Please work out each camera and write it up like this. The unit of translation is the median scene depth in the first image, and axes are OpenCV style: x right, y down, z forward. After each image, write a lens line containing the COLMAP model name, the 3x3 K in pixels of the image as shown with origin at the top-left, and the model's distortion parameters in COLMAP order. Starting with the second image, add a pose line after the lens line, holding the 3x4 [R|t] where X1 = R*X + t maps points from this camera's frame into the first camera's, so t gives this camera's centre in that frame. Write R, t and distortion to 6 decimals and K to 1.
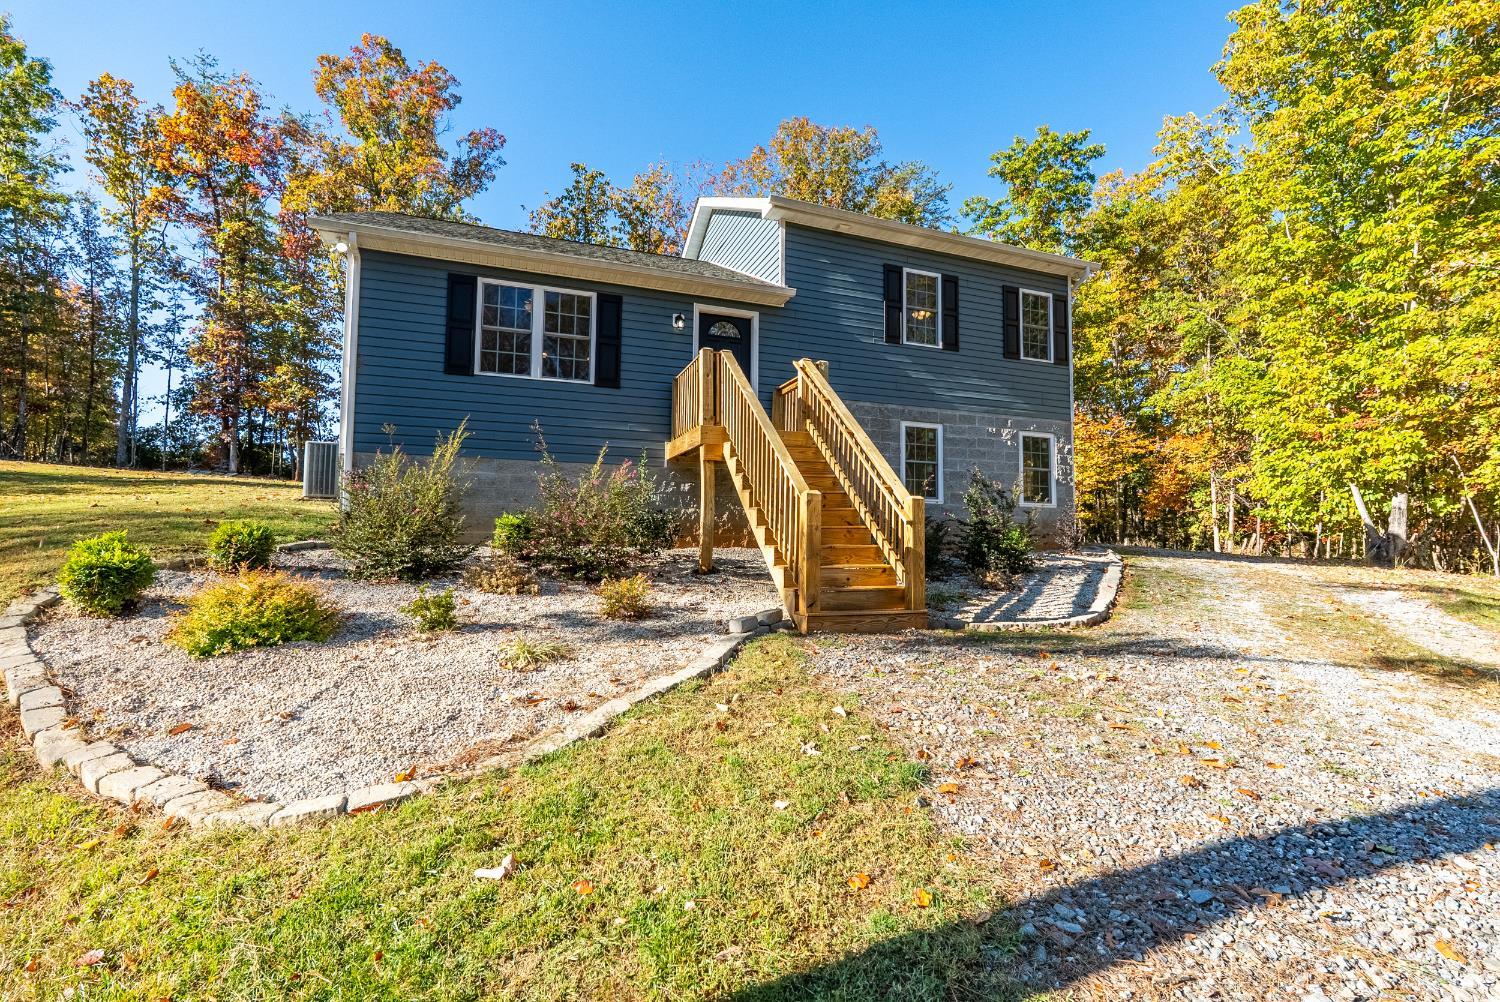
lens RADIAL K [[683.2, 0, 754.8], [0, 683.2, 501.3], [0, 0, 1]] dist [-0.009976, 0.001084]
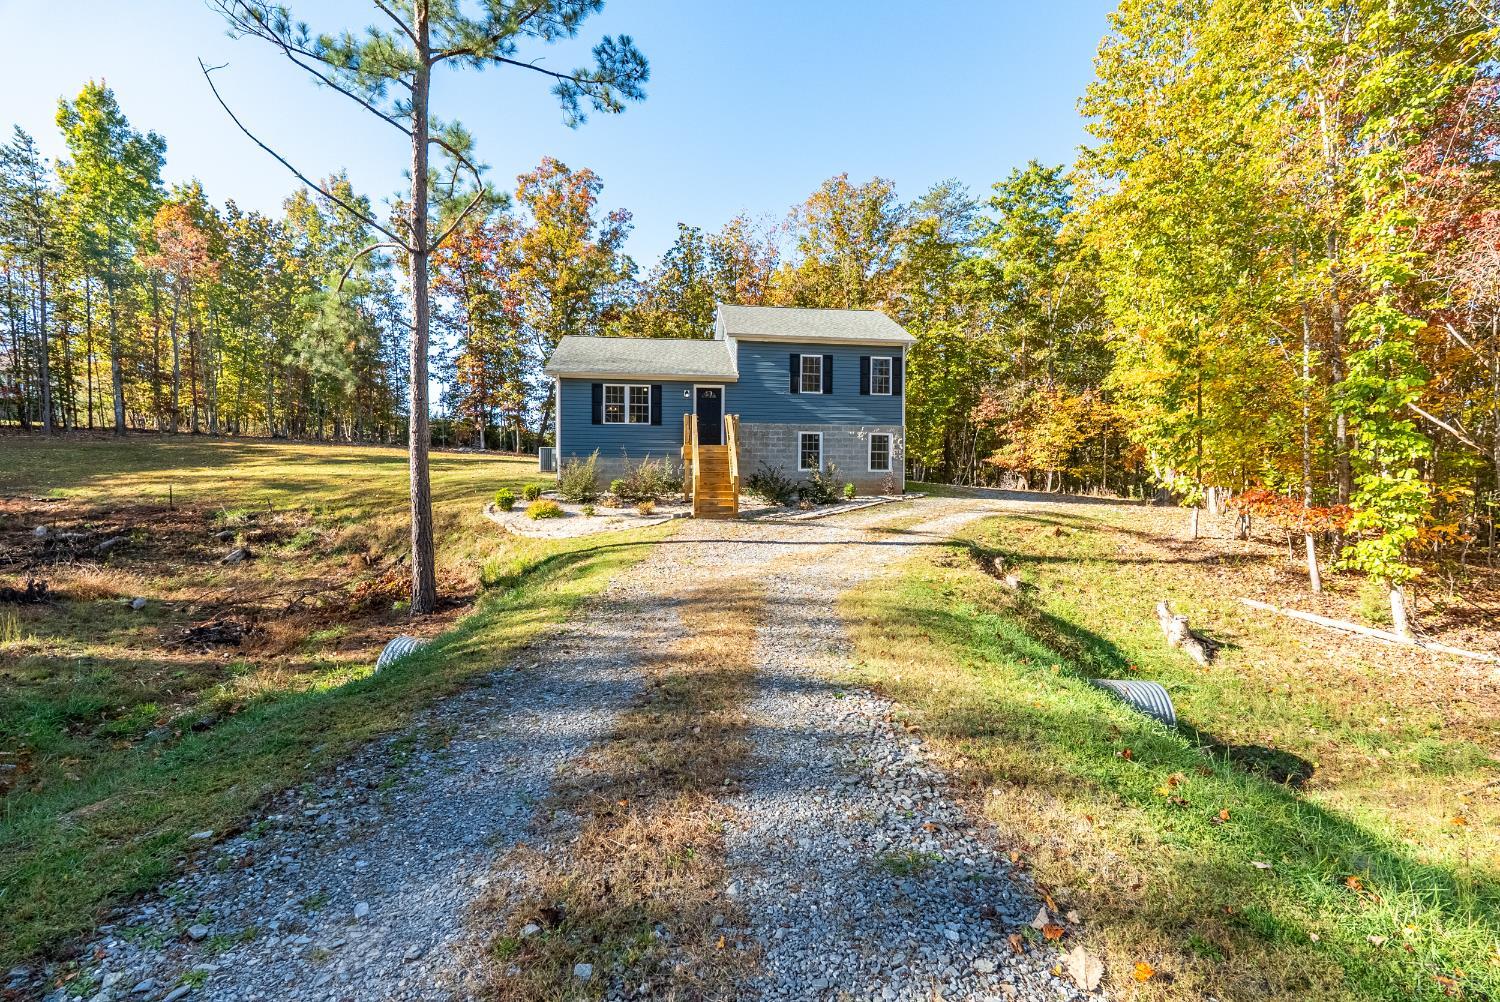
lens RADIAL K [[683.2, 0, 750.2], [0, 683.2, 512.0], [0, 0, 1]] dist [-0.009976, 0.001084]
pose [[0.973289, 0.004968, -0.229530, 0.577158], [0.016572, 0.995638, 0.091821, -0.070715], [0.228985, -0.093172, 0.968961, -1.114792]]
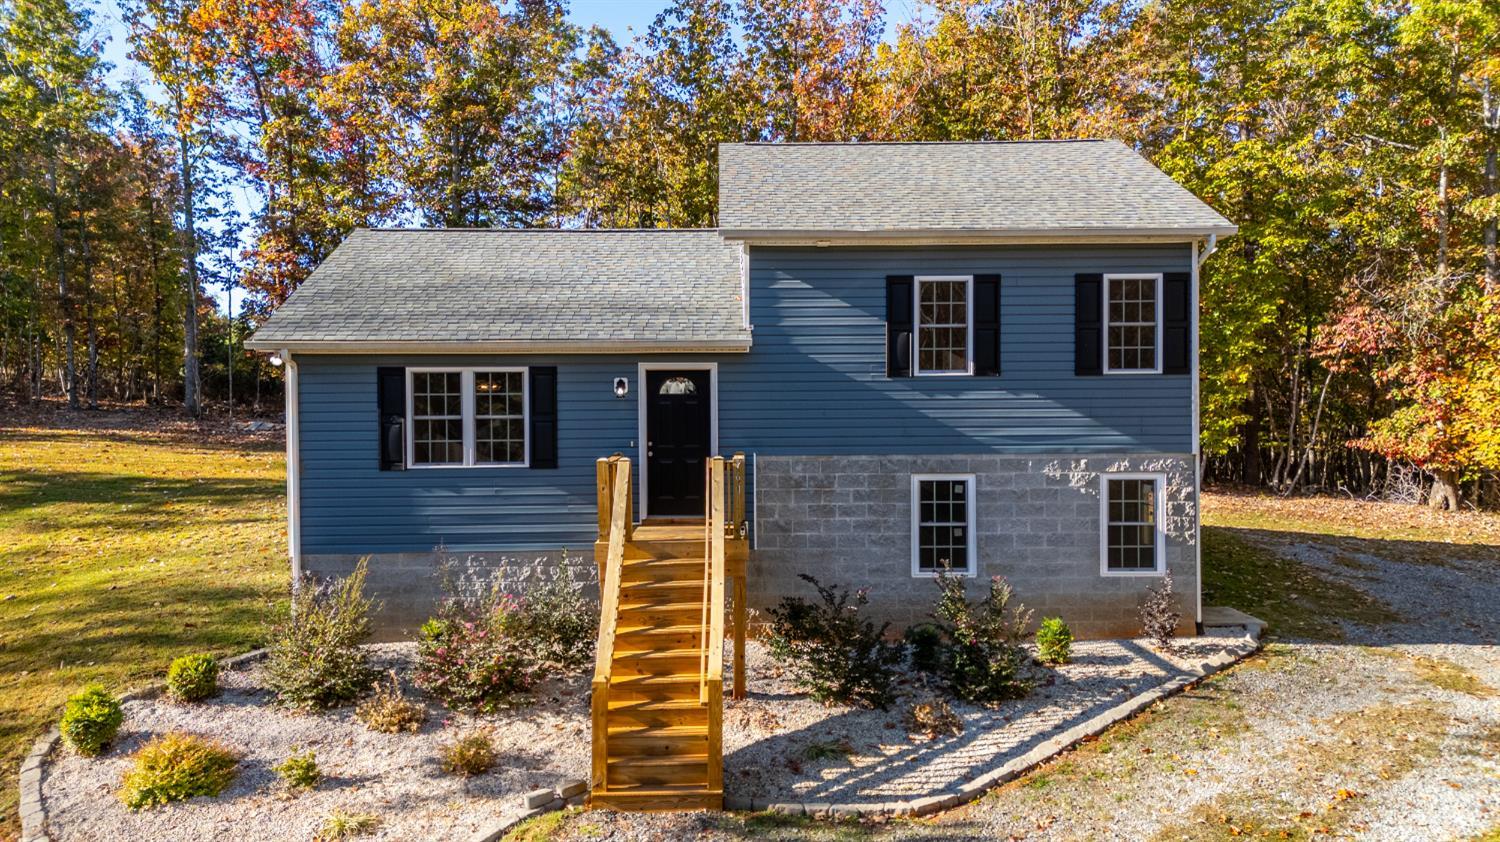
lens RADIAL K [[1136.6, 0, 740.1], [0, 1136.6, 415.3], [0, 0, 1]] dist [0.038978, -0.013398]
pose [[0.943446, -0.010564, -0.331359, 0.489569], [0.034381, 0.997221, 0.066096, -0.296106], [0.329739, -0.073751, 0.941187, -0.319655]]
